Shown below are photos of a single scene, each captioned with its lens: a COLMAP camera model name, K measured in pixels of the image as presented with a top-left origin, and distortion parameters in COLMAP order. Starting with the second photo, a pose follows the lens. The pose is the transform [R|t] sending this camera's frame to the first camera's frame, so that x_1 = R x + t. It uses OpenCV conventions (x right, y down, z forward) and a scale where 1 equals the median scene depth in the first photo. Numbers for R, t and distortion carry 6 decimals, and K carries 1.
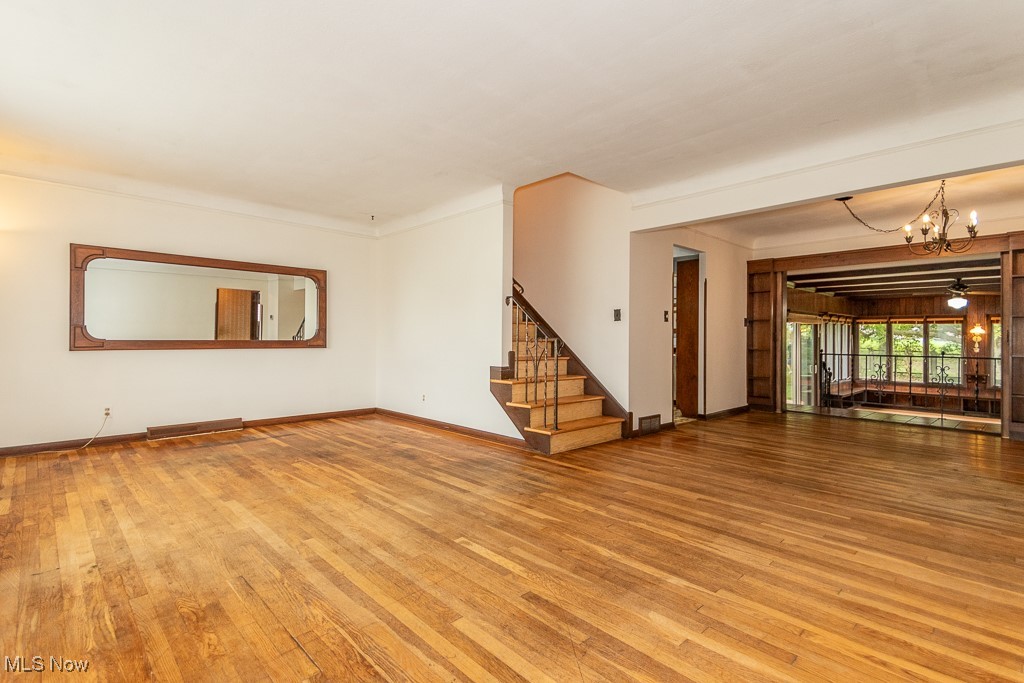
lens RADIAL K [[477.4, 0, 502.9], [0, 477.4, 332.2], [0, 0, 1]] dist [0.053439, -0.011917]
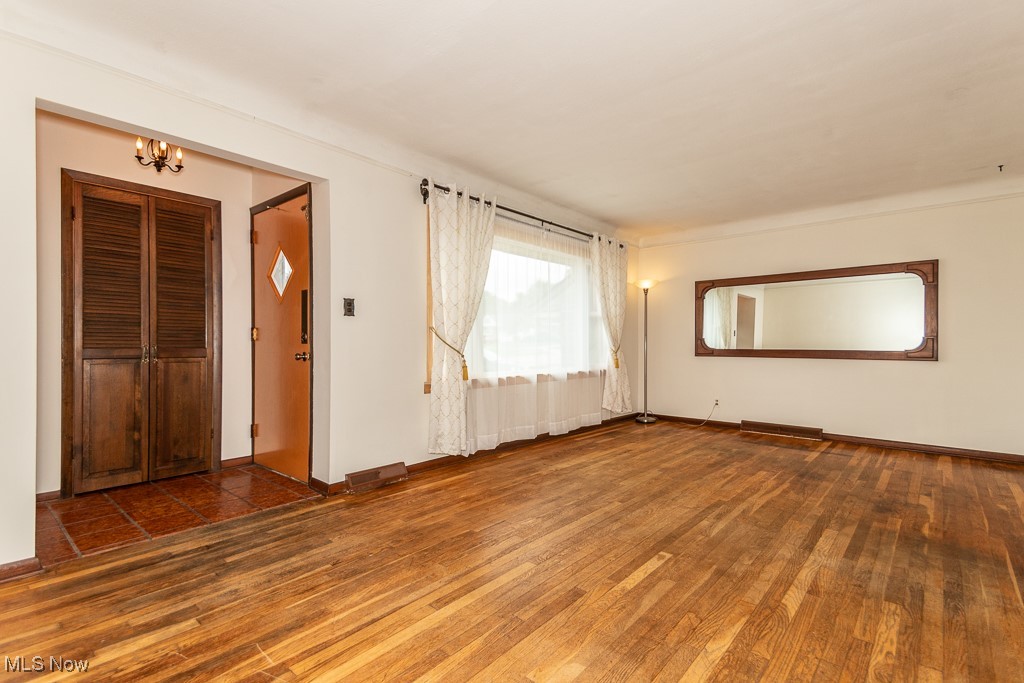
lens RADIAL K [[477.4, 0, 502.5], [0, 477.4, 347.5], [0, 0, 1]] dist [0.053439, -0.011917]
pose [[0.083899, 0.002818, -0.996470, 0.703603], [0.006577, 0.999973, 0.003382, 0.006272], [0.996453, -0.006838, 0.083879, 0.485890]]
